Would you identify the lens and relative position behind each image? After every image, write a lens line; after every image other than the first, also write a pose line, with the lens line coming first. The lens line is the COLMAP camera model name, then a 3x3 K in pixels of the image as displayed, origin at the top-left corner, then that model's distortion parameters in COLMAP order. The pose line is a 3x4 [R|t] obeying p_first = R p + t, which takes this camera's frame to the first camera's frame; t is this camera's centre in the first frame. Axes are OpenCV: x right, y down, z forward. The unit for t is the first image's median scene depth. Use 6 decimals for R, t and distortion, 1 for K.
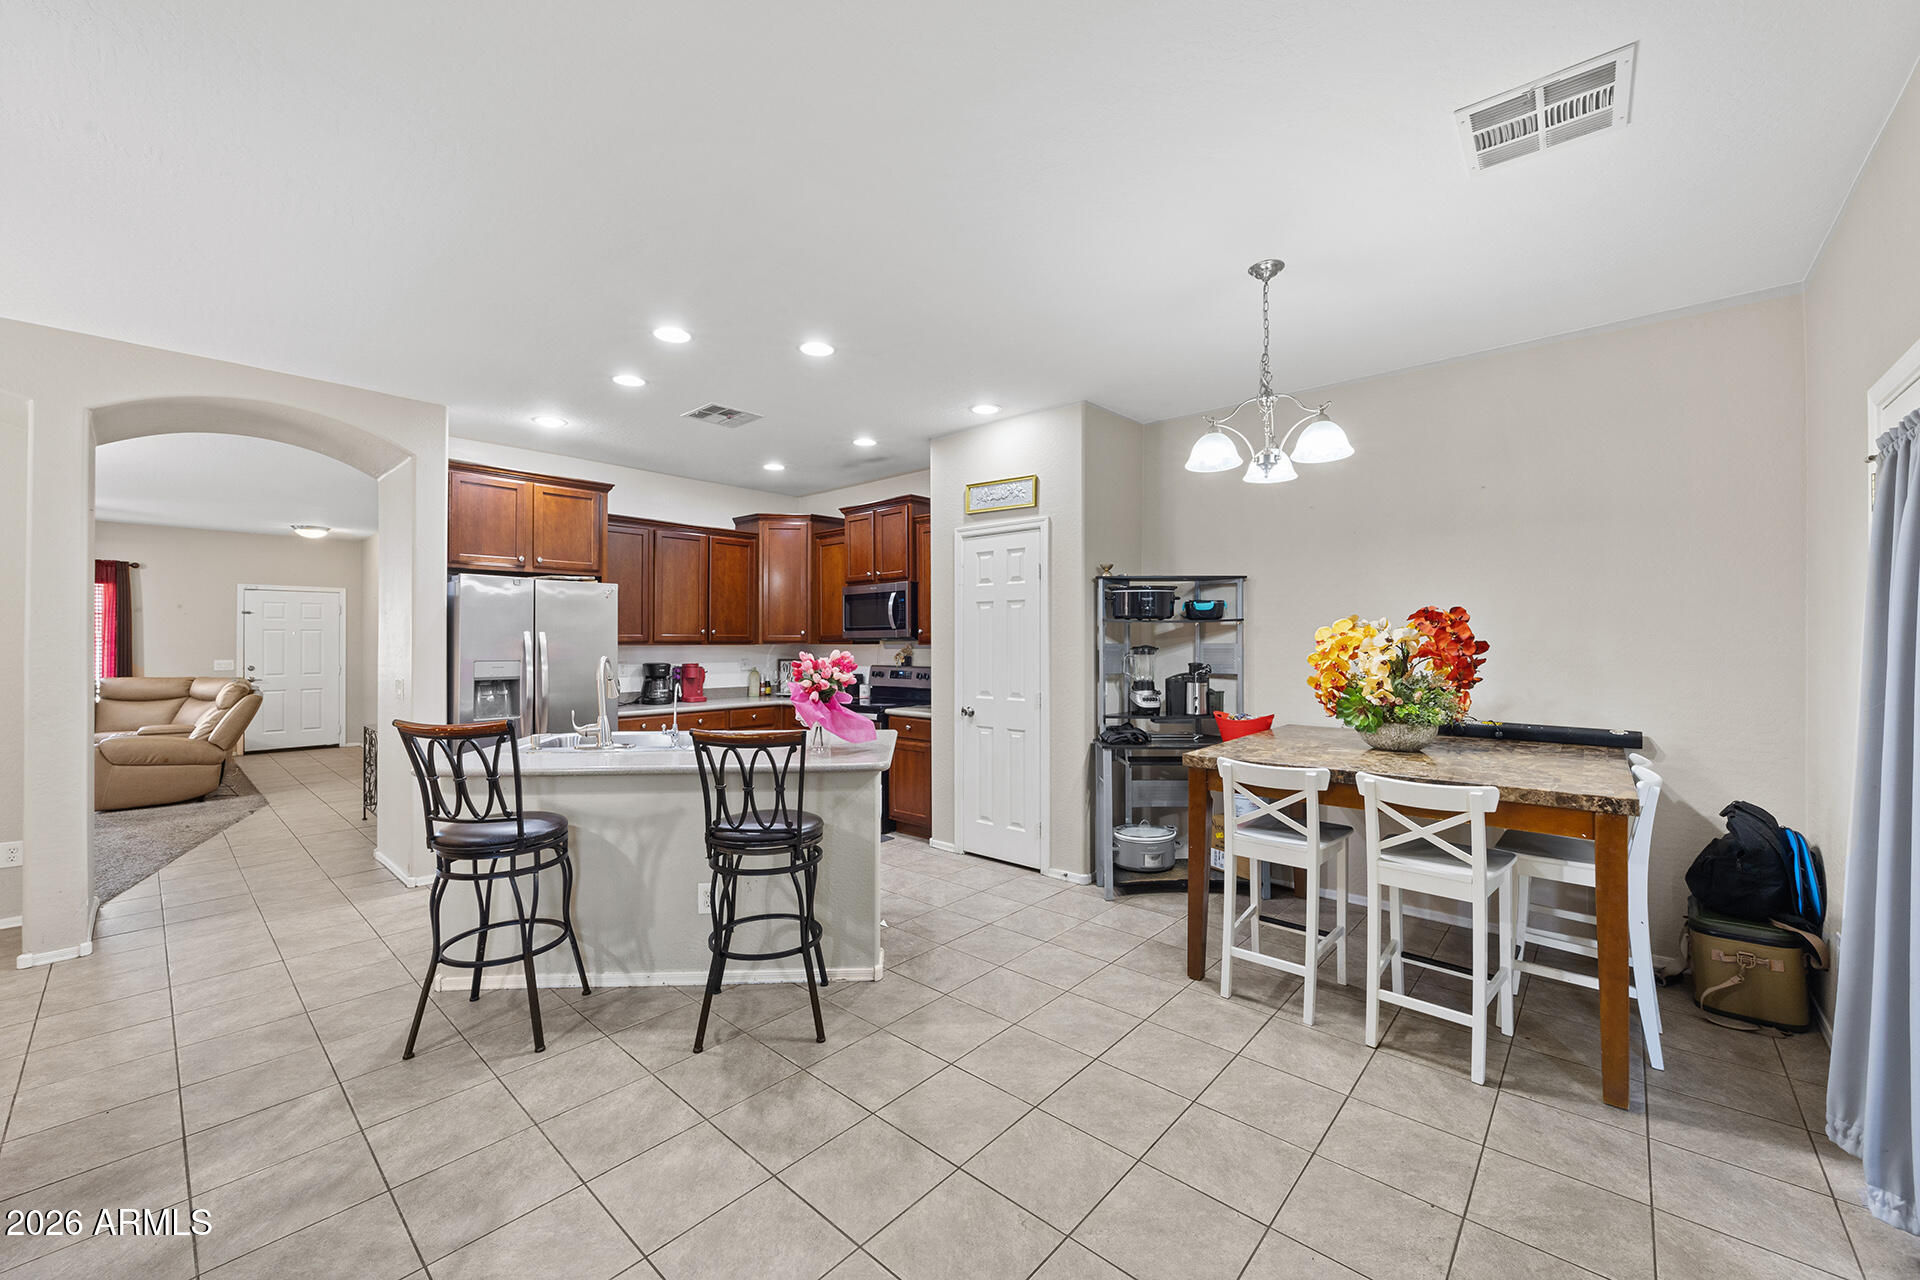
lens RADIAL K [[744.6, 0, 951.5], [0, 744.6, 638.3], [0, 0, 1]] dist [-0.000018, -0.000594]
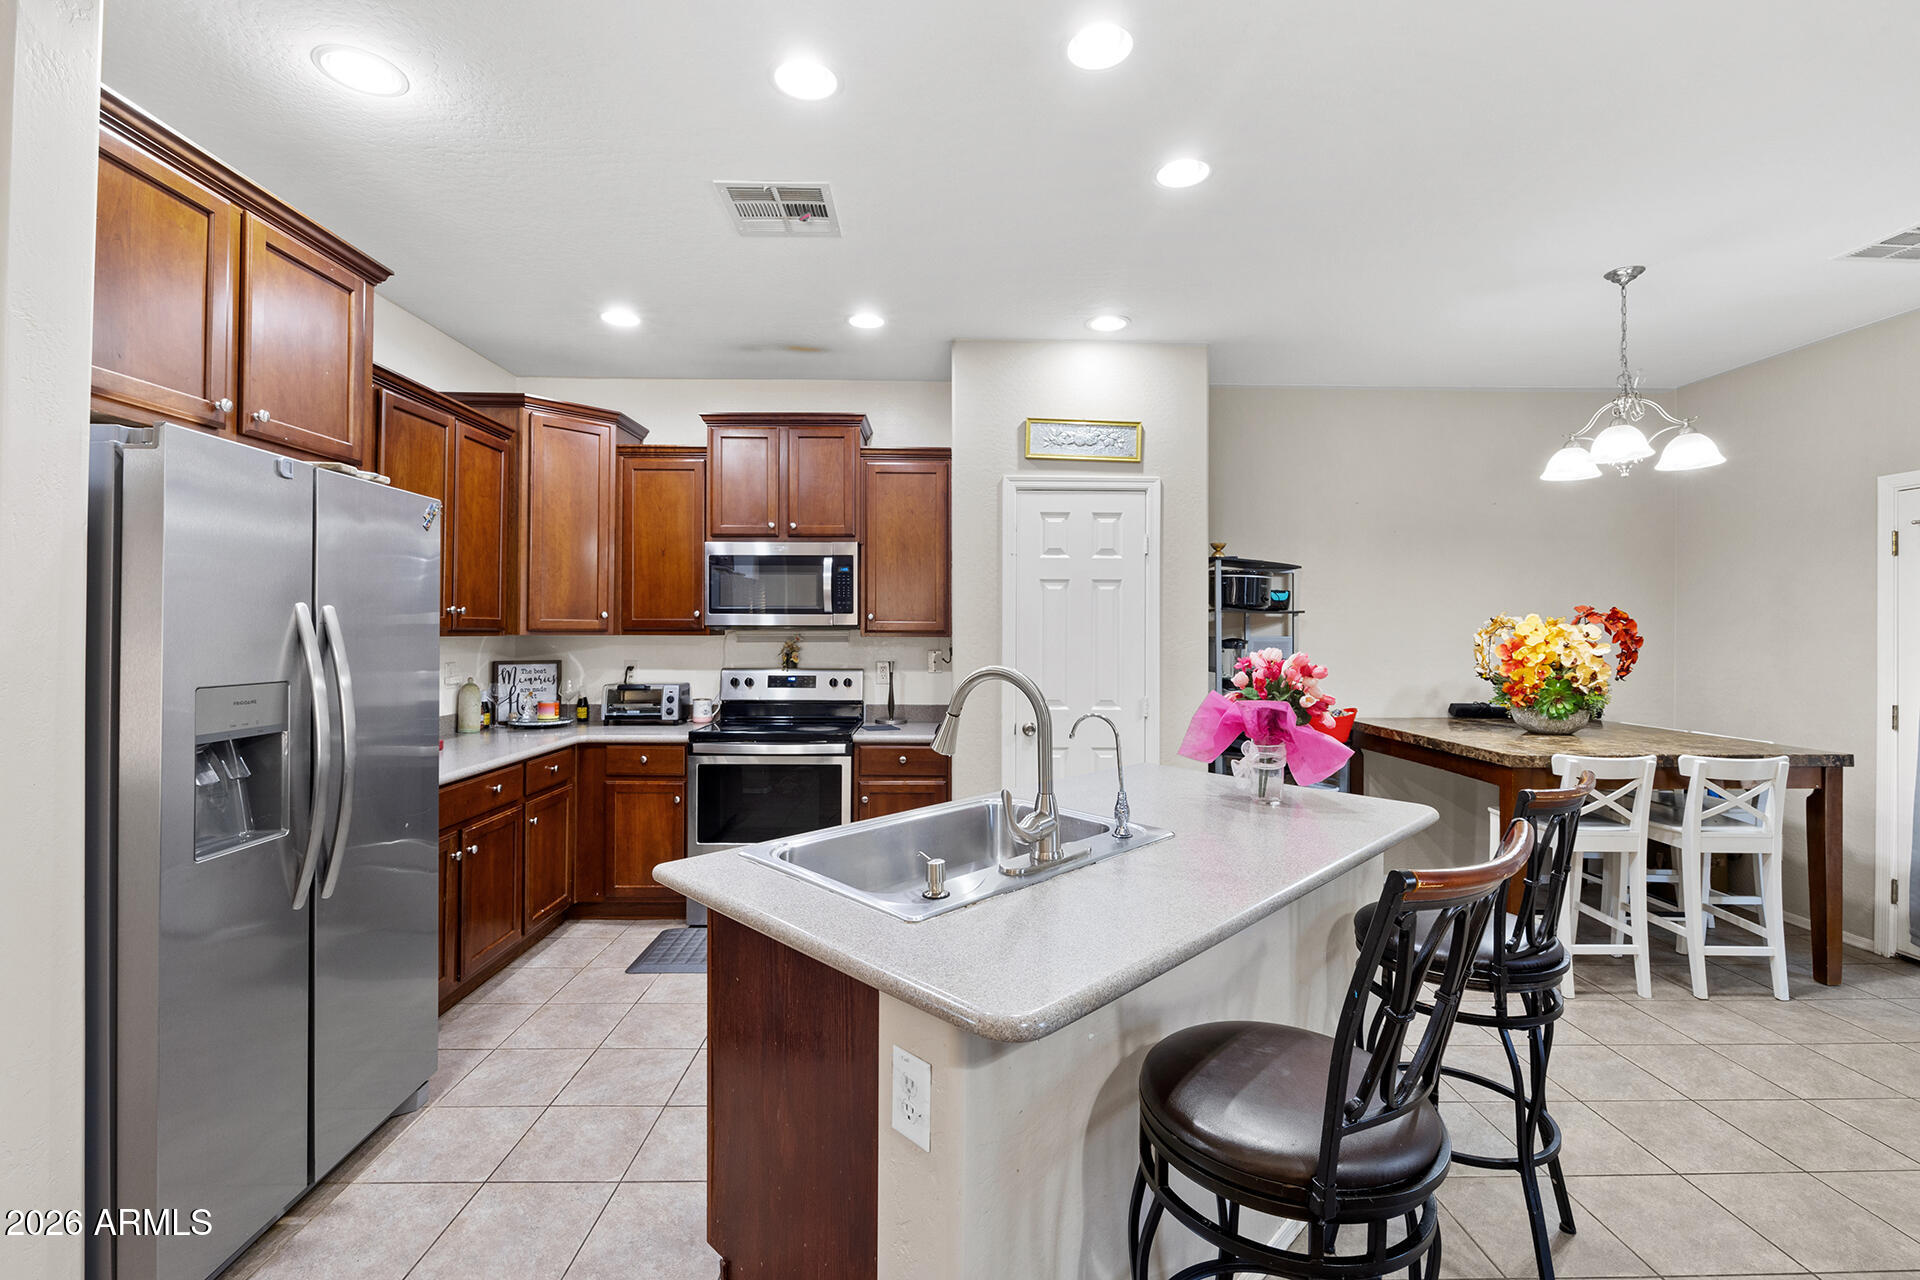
lens RADIAL K [[845.1, 0, 961.2], [0, 845.1, 631.6], [0, 0, 1]] dist [-0.000825, -0.000278]
pose [[0.731249, 0.005159, 0.682091, -0.638772], [-0.008458, 0.999963, 0.001504, 0.002079], [-0.682058, -0.006868, 0.731266, 0.476314]]
